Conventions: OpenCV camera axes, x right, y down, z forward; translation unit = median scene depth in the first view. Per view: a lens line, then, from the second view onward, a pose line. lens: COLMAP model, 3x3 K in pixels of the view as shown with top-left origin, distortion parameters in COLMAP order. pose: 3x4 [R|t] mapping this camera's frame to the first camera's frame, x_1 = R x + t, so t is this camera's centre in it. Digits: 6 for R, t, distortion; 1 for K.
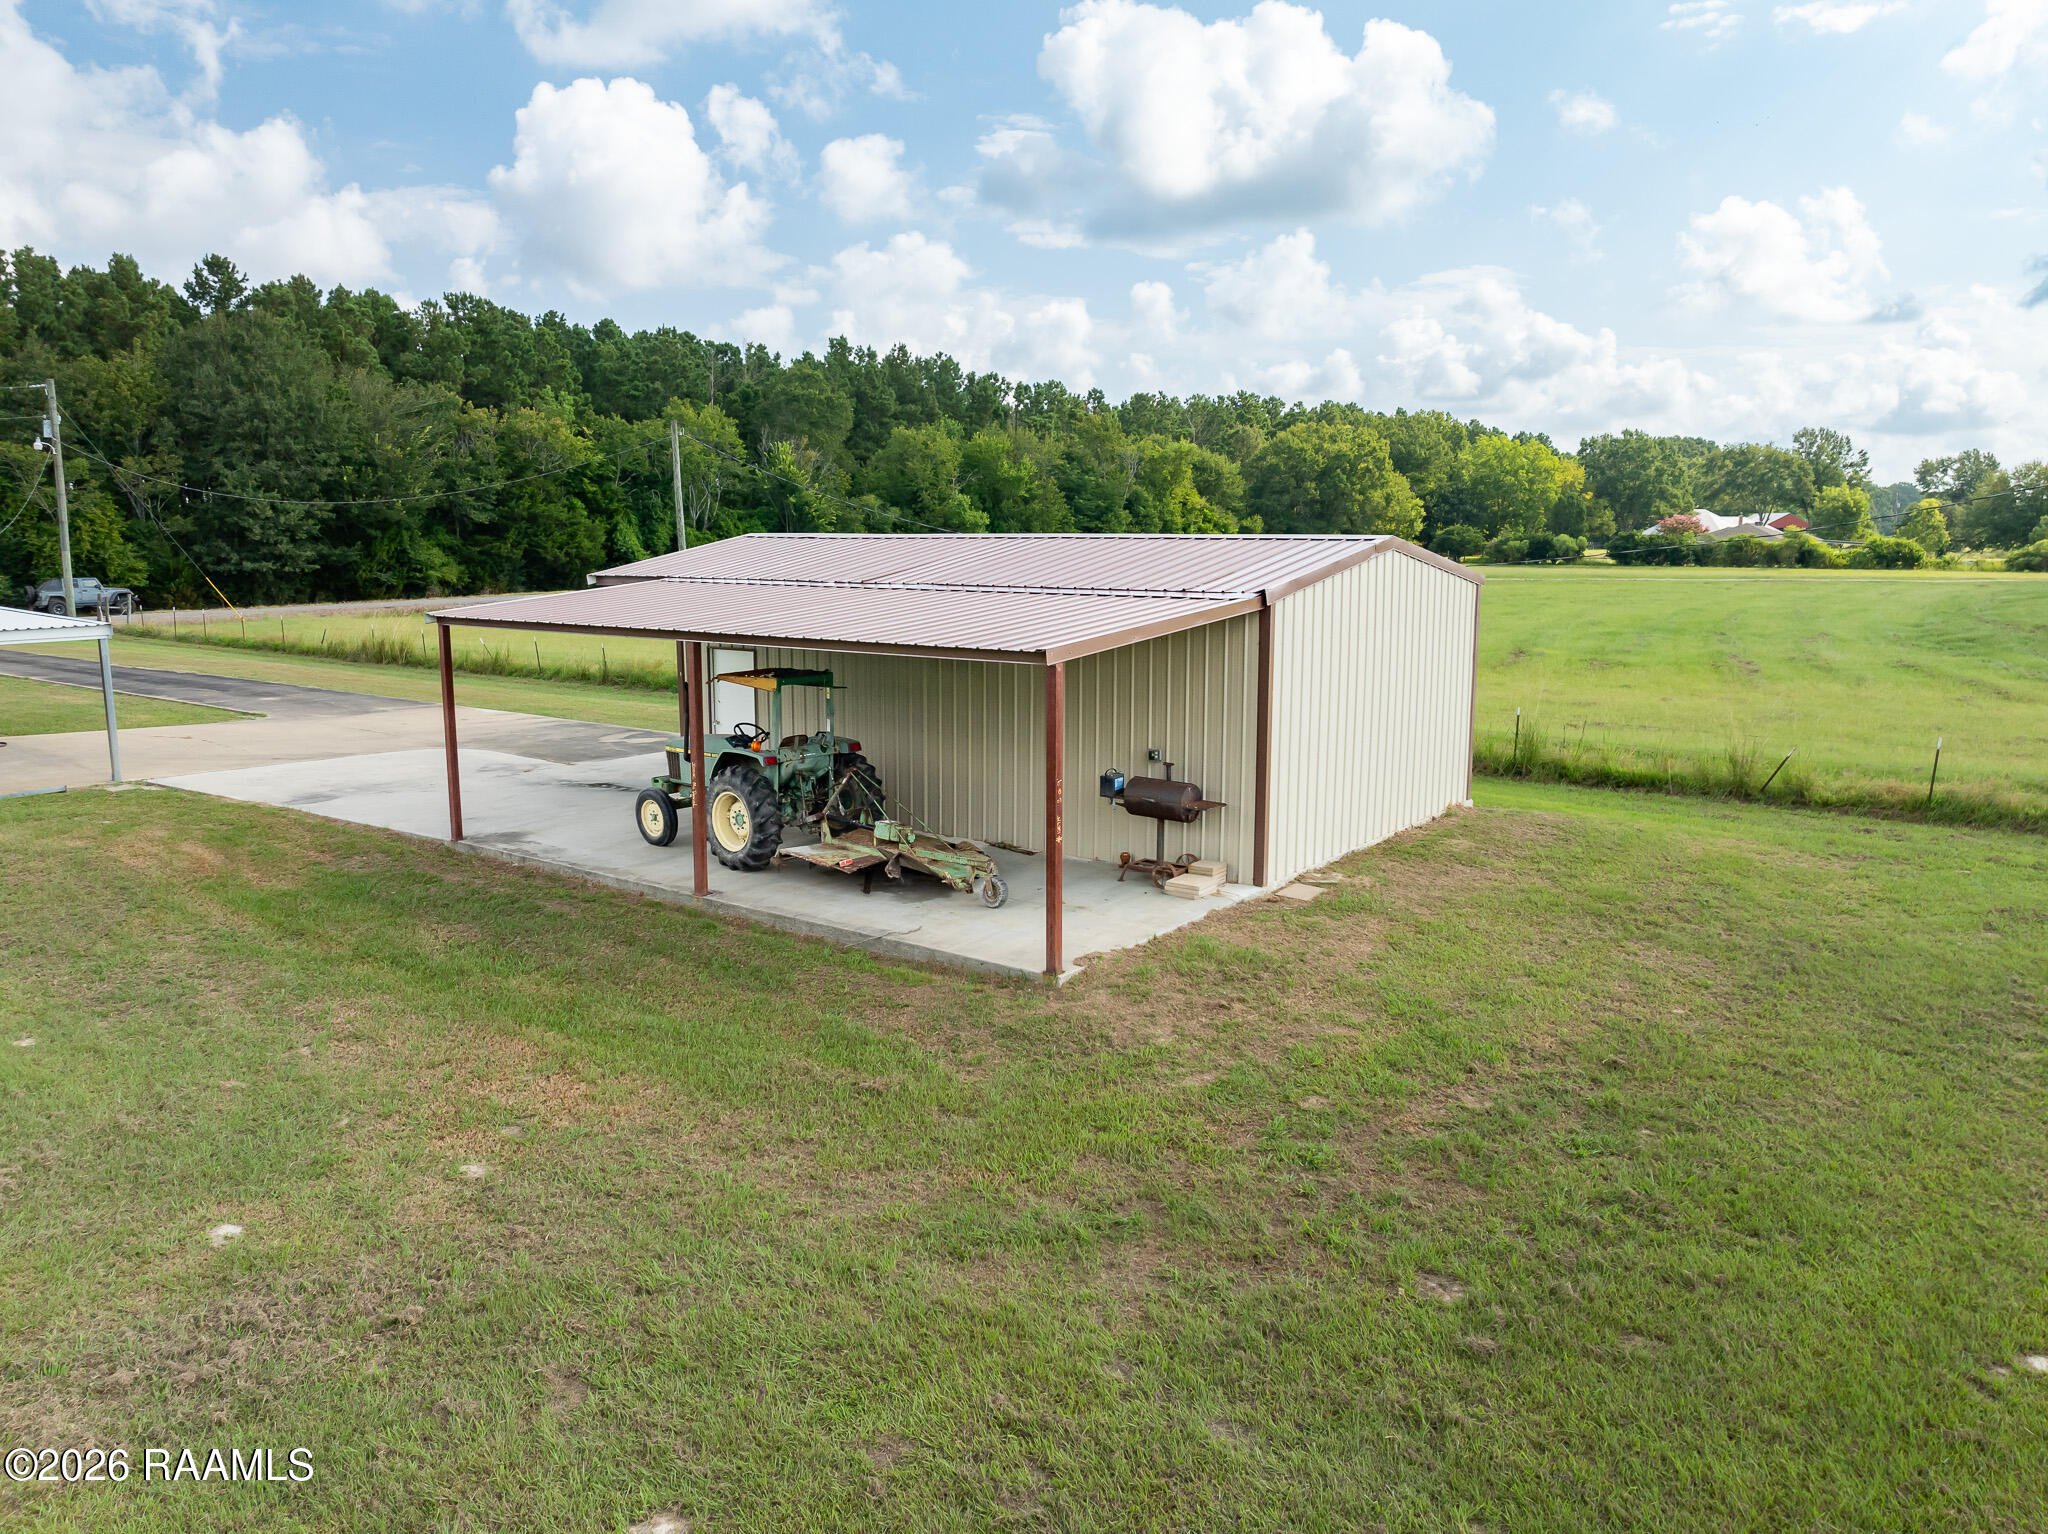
lens RADIAL K [[1434.6, 0, 1010.9], [0, 1434.6, 760.5], [0, 0, 1]] dist [-0.030054, 0.001240]
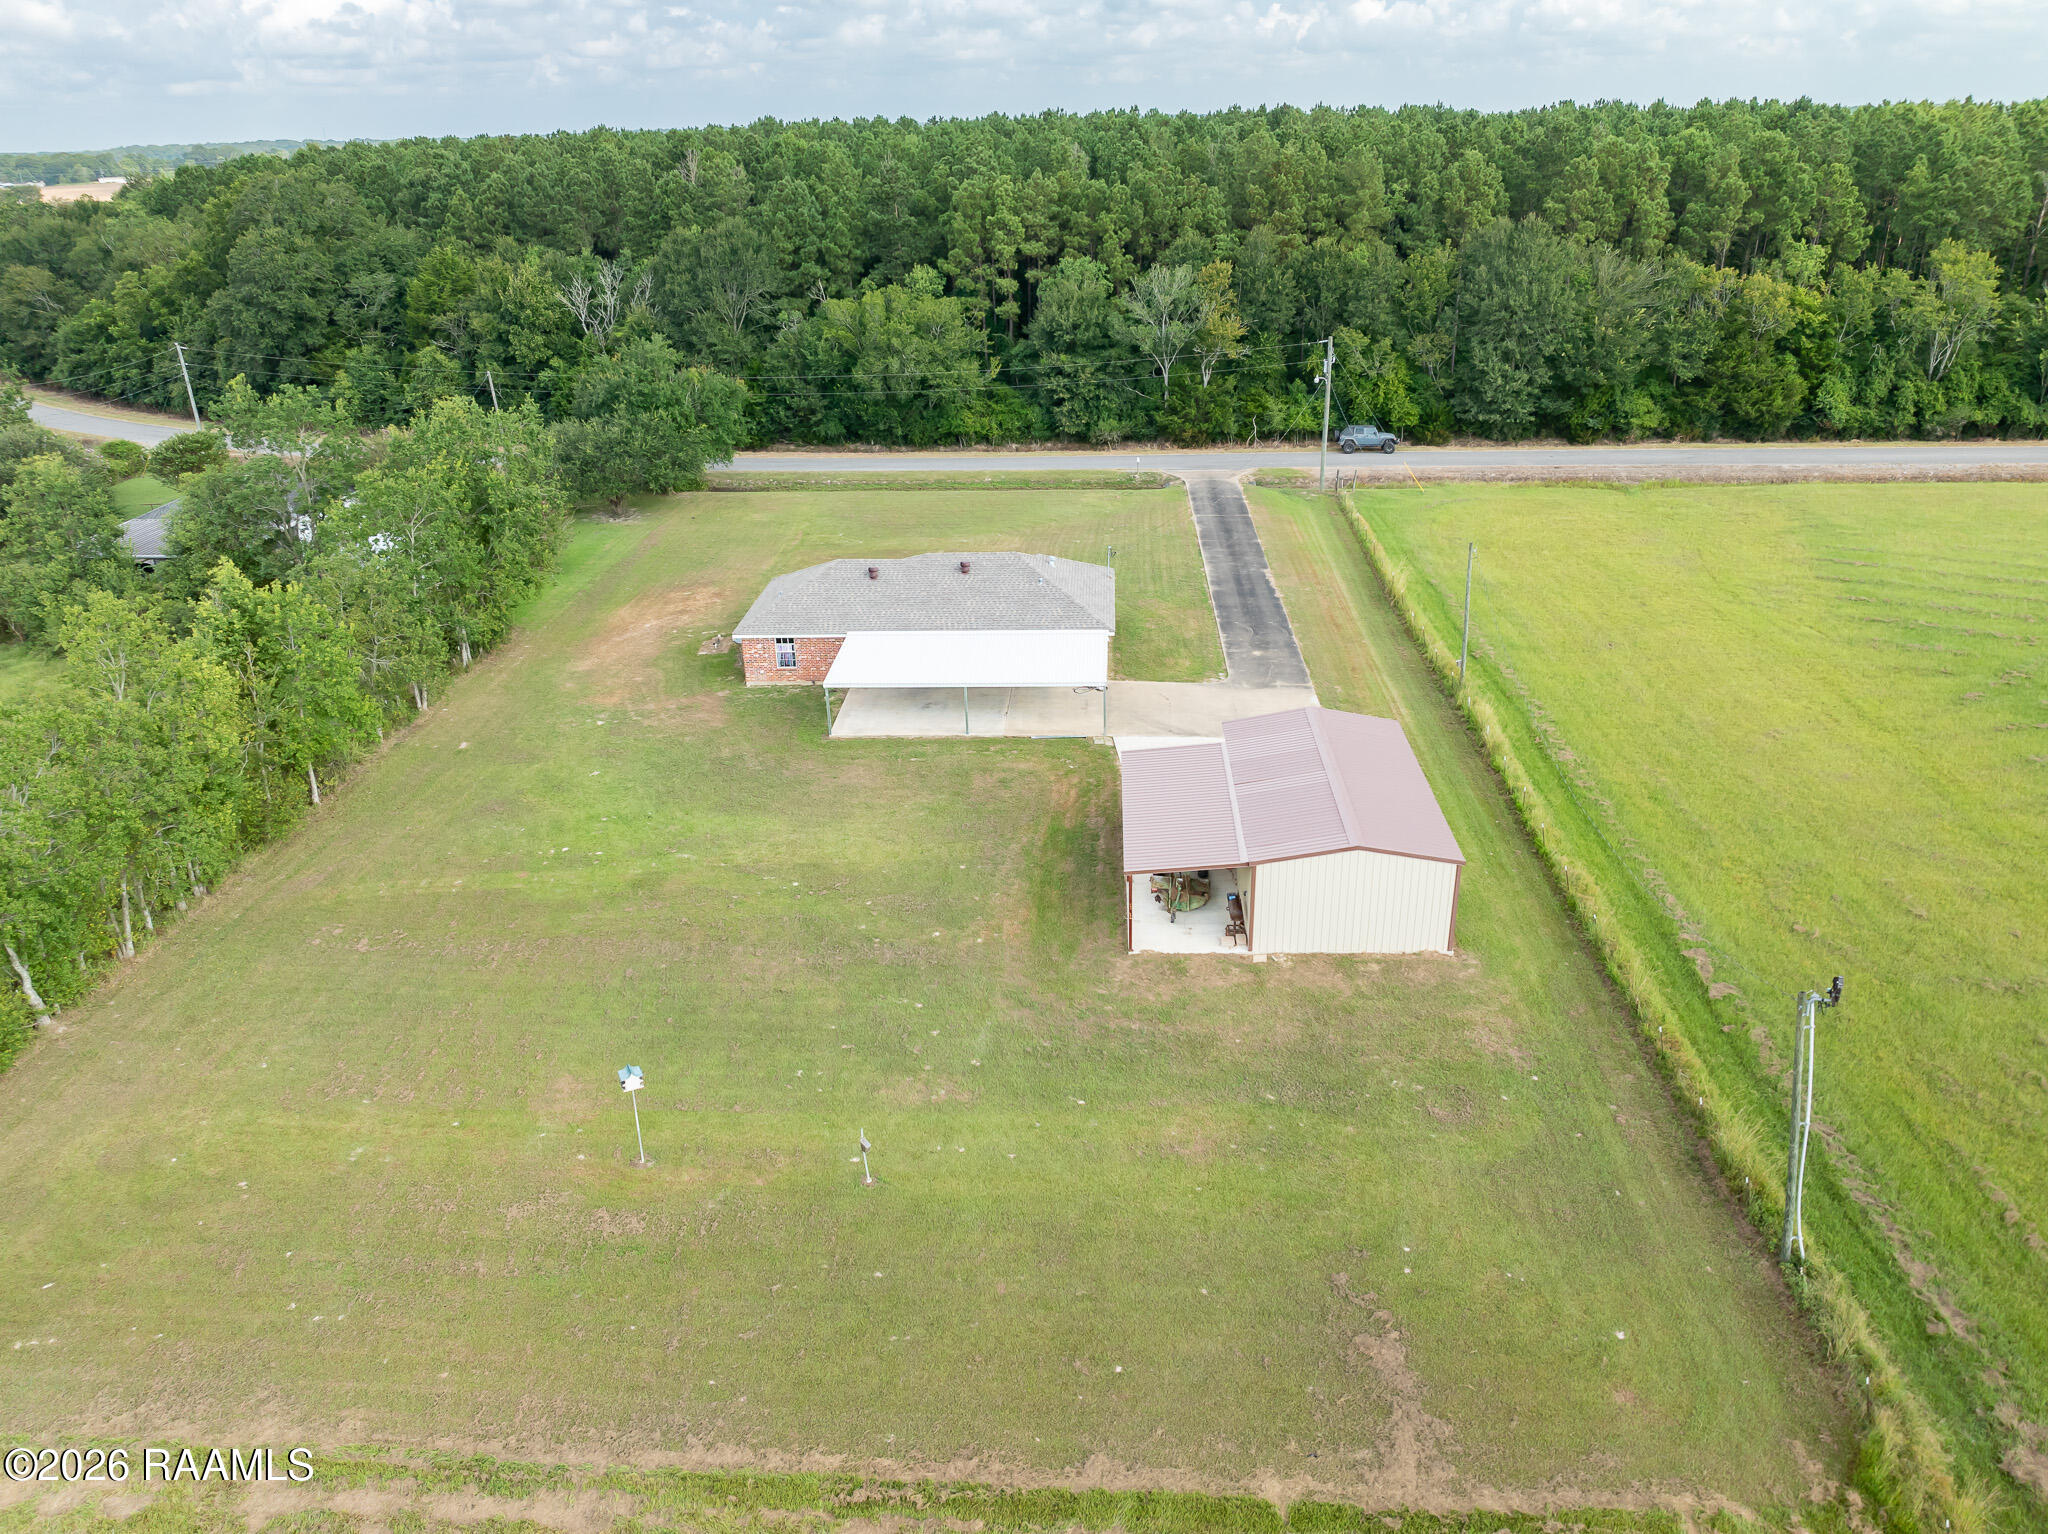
lens RADIAL K [[1434.6, 0, 1065.5], [0, 1434.6, 764.8], [0, 0, 1]] dist [-0.030054, 0.001240]
pose [[0.588762, 0.318420, -0.742946, 0.314877], [-0.112592, 0.942485, 0.314715, -0.180569], [0.800426, -0.101642, 0.590751, -0.156279]]
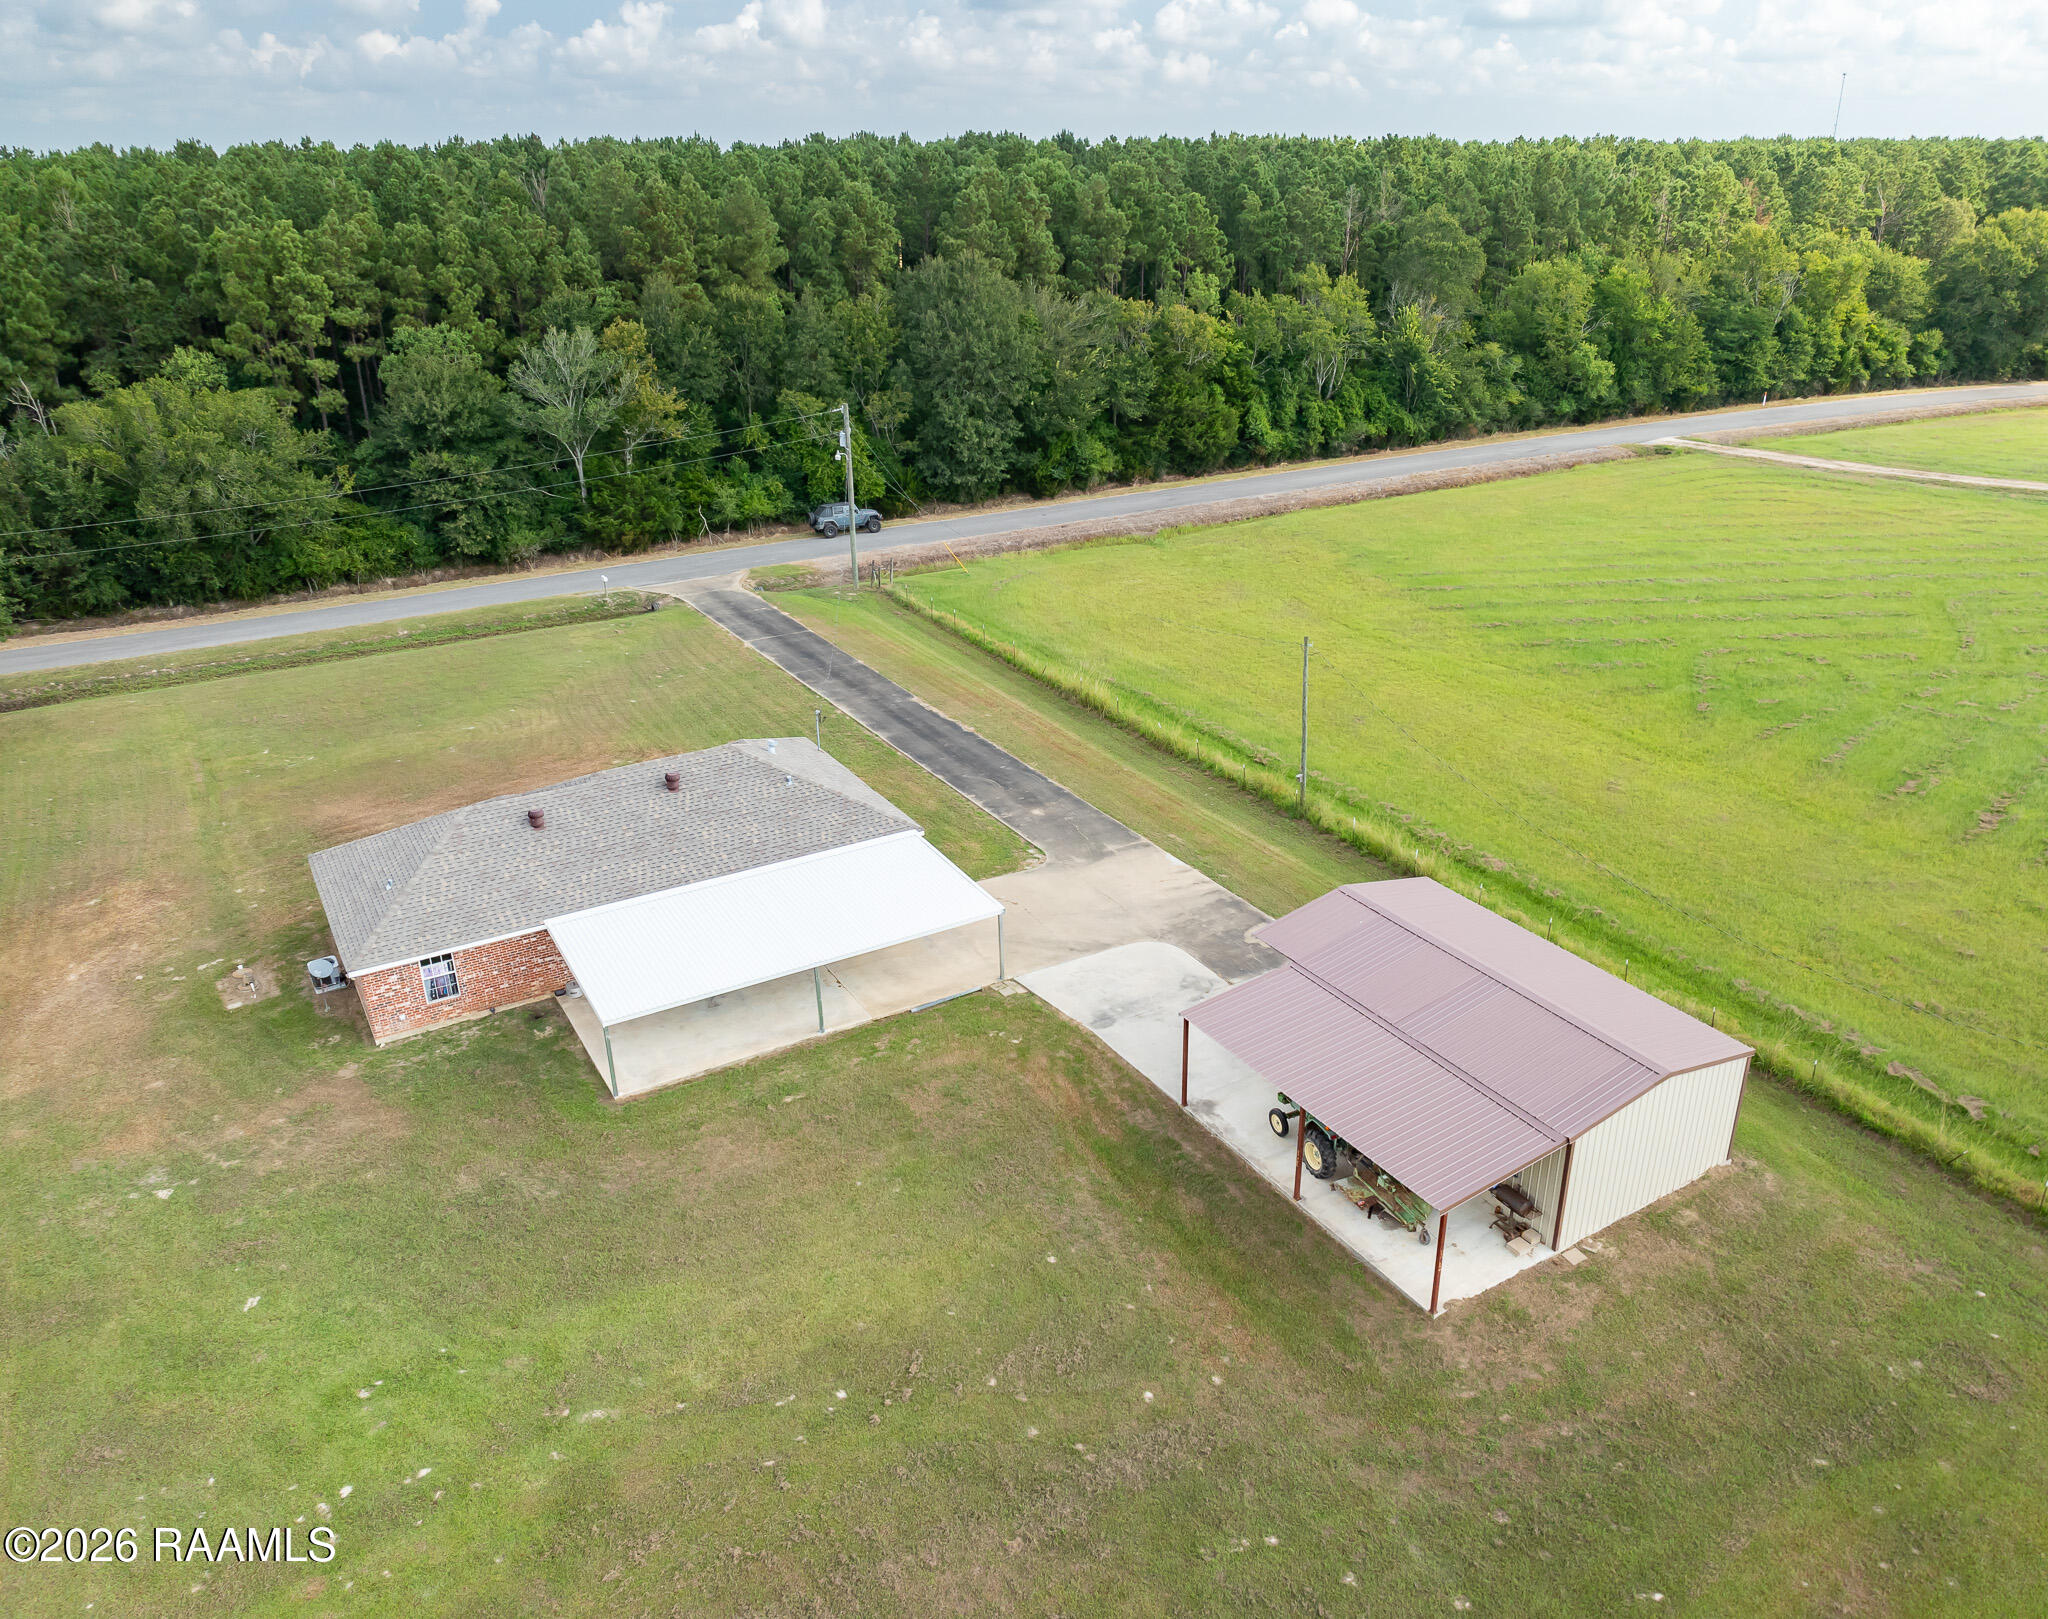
lens RADIAL K [[1490.2, 0, 1084.7], [0, 1490.2, 806.3], [0, 0, 1]] dist [-0.012190, -0.018402]
pose [[0.935638, 0.133044, -0.326926, 0.023903], [-0.048377, 0.965835, 0.254601, -0.169770], [0.349630, -0.222399, 0.910109, -0.174713]]
